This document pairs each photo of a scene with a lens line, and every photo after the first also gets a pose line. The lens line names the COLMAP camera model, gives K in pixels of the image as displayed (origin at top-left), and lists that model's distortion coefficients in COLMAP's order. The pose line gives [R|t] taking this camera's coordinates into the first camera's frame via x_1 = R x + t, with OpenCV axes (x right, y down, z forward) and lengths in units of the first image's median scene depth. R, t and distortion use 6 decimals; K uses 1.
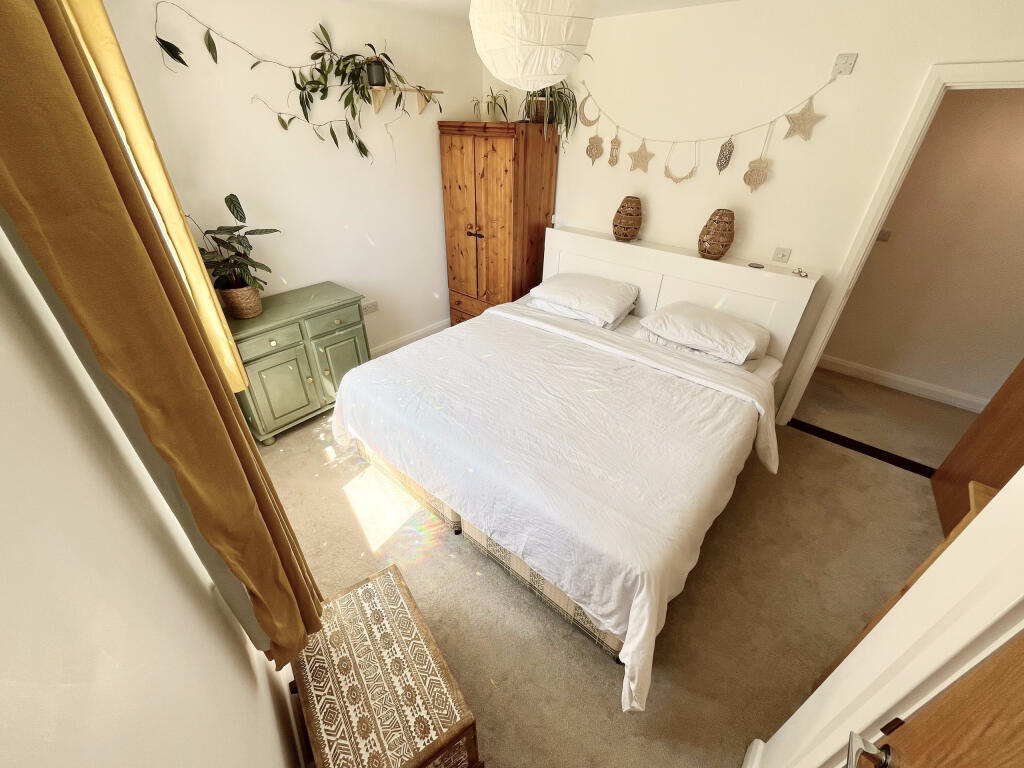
lens RADIAL K [[415.8, 0, 512.0], [0, 415.8, 384.0], [0, 0, 1]] dist [-0.000111, 0.000021]
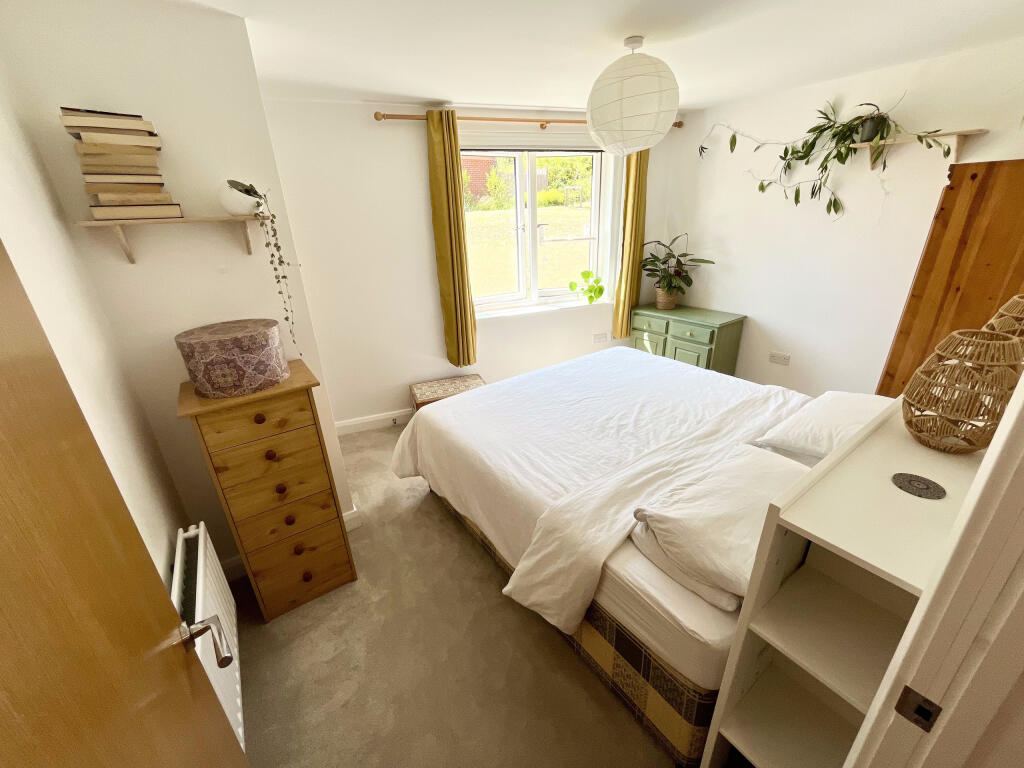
lens RADIAL K [[414.1, 0, 512.0], [0, 414.1, 384.0], [0, 0, 1]] dist [-0.000238, -0.000120]
pose [[-0.232427, 0.366165, -0.901055, 0.983858], [-0.495893, 0.752354, 0.433652, -0.339296], [0.836700, 0.547620, 0.006711, 0.671805]]
